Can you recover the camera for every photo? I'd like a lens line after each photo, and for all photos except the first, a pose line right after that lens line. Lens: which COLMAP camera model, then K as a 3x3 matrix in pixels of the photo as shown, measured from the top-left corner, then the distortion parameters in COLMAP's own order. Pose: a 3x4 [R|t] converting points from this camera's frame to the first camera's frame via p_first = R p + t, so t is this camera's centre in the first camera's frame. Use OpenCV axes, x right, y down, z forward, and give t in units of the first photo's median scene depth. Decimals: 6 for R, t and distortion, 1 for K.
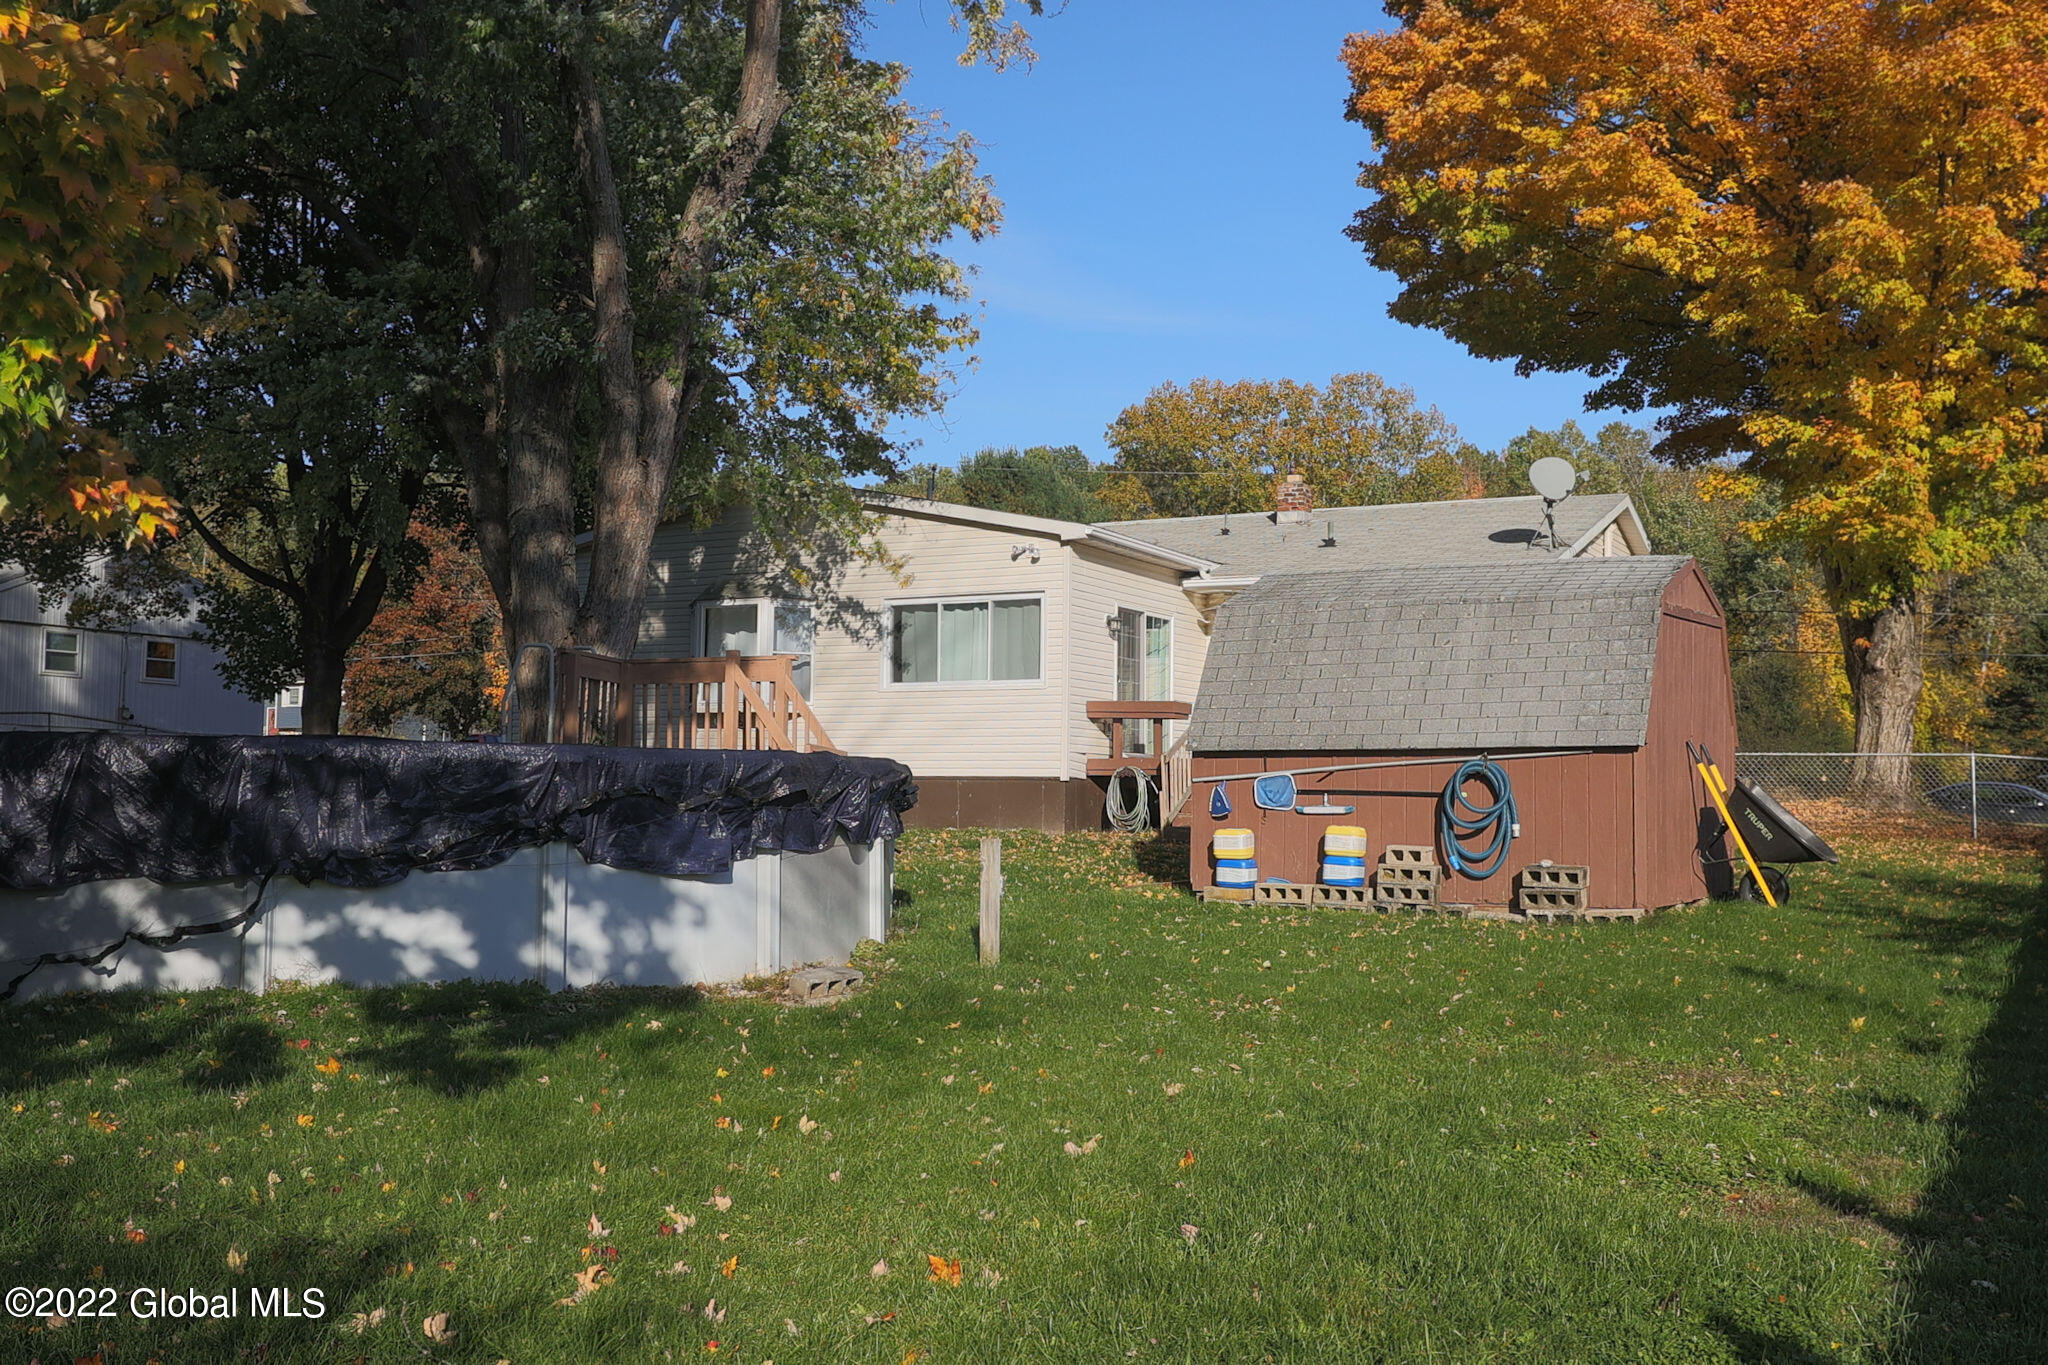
lens RADIAL K [[2201.1, 0, 1024.8], [0, 2201.1, 710.4], [0, 0, 1]] dist [0.006173, 0.012848]
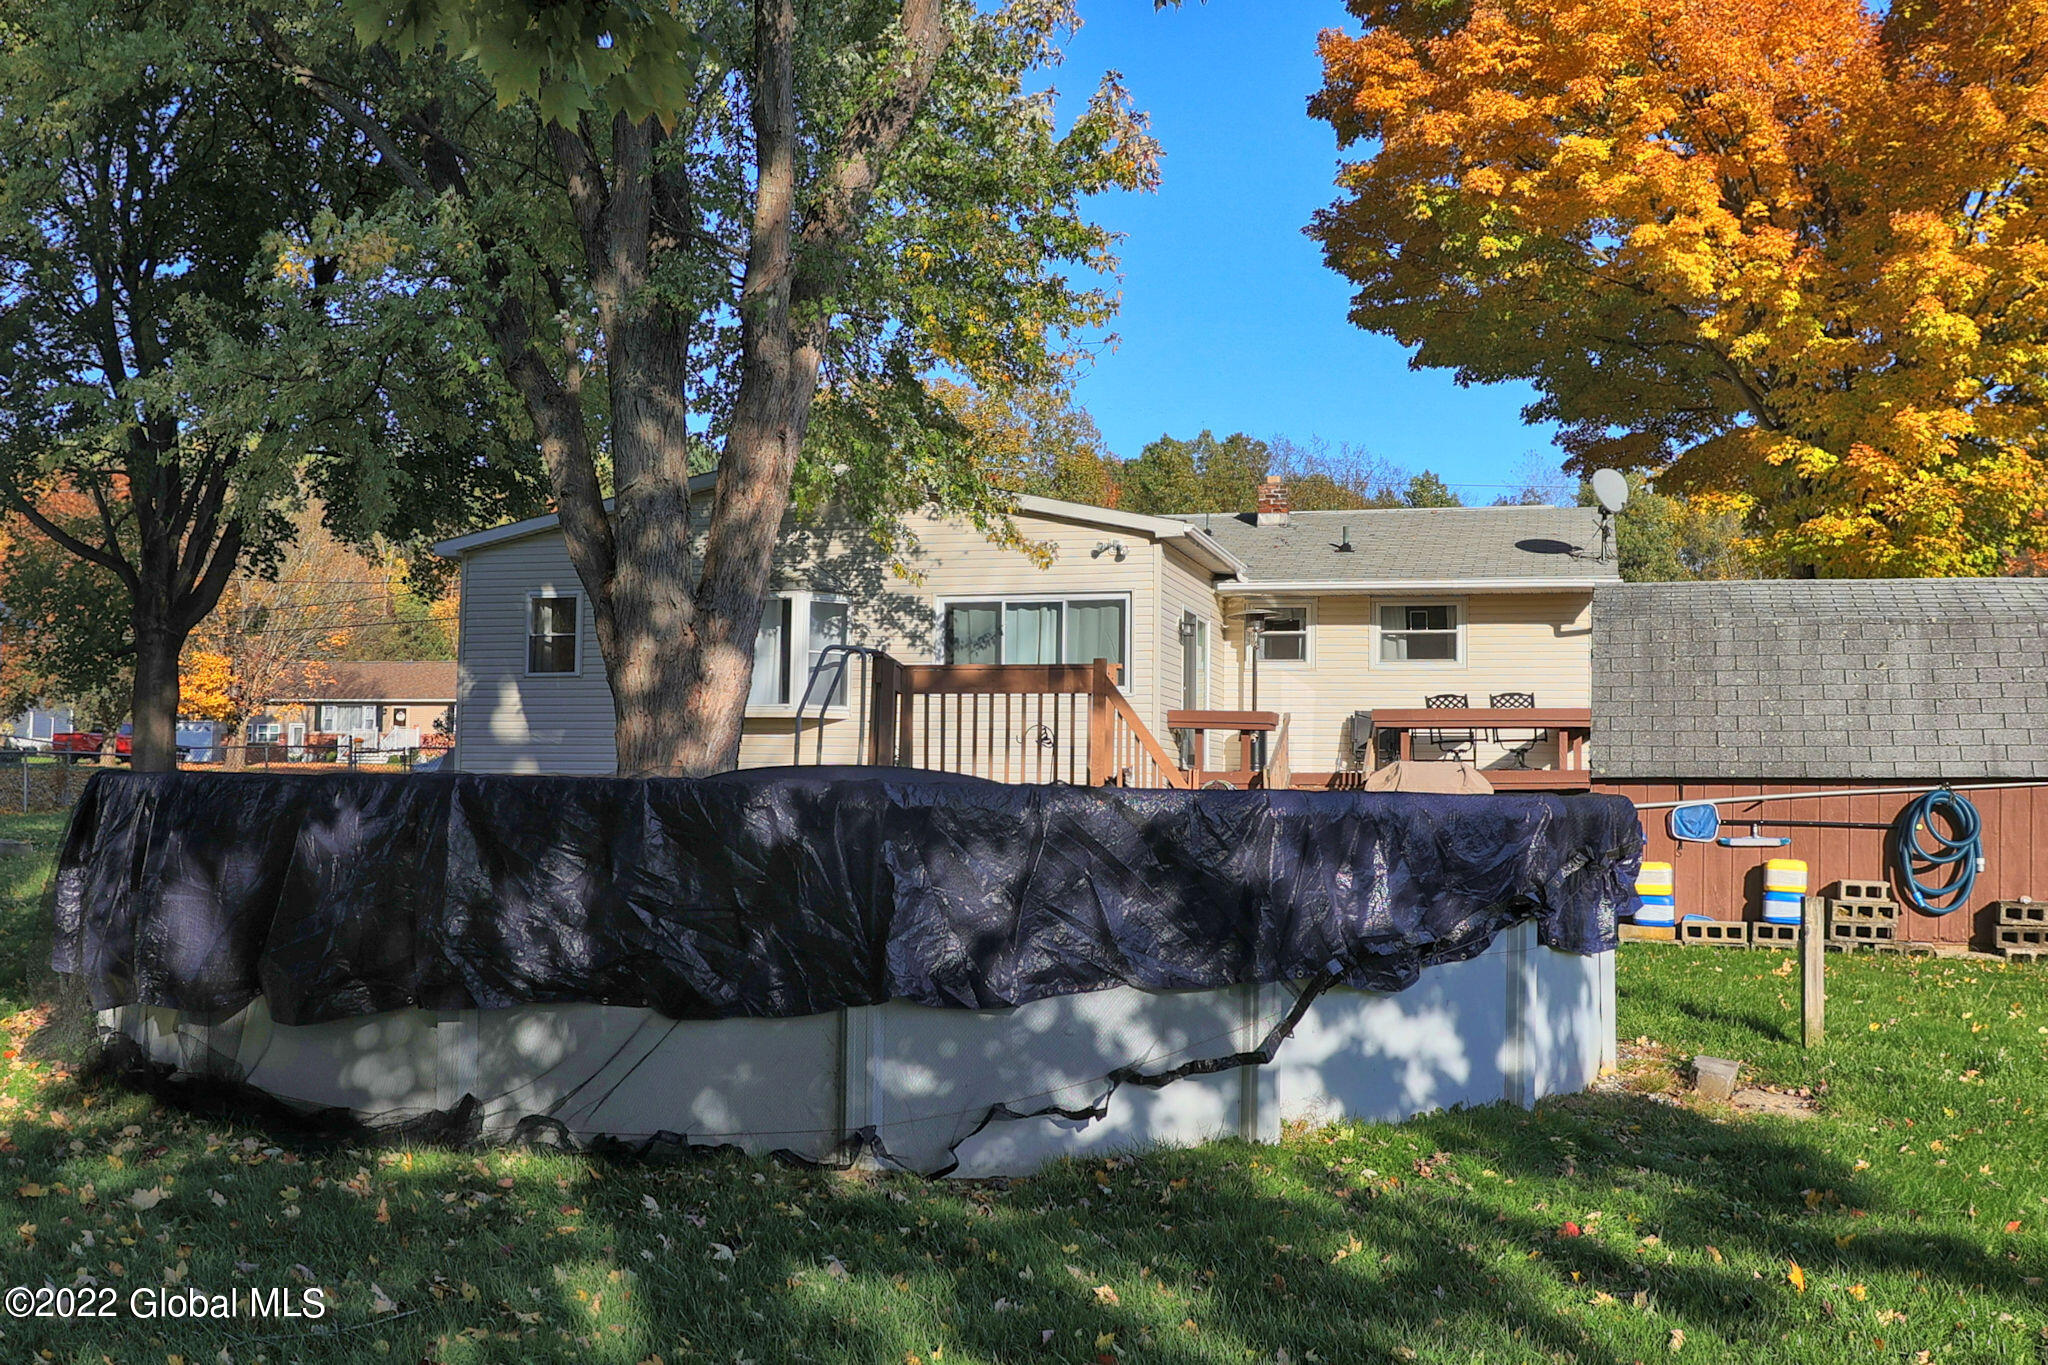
lens RADIAL K [[2135.0, 0, 1024.0], [0, 2135.0, 682.5], [0, 0, 1]] dist [-0.006448, -0.002742]
pose [[0.963964, 0.013041, 0.265712, -0.302434], [-0.011013, 0.999898, -0.009122, -0.008023], [-0.265803, 0.005867, 0.964009, 0.160348]]
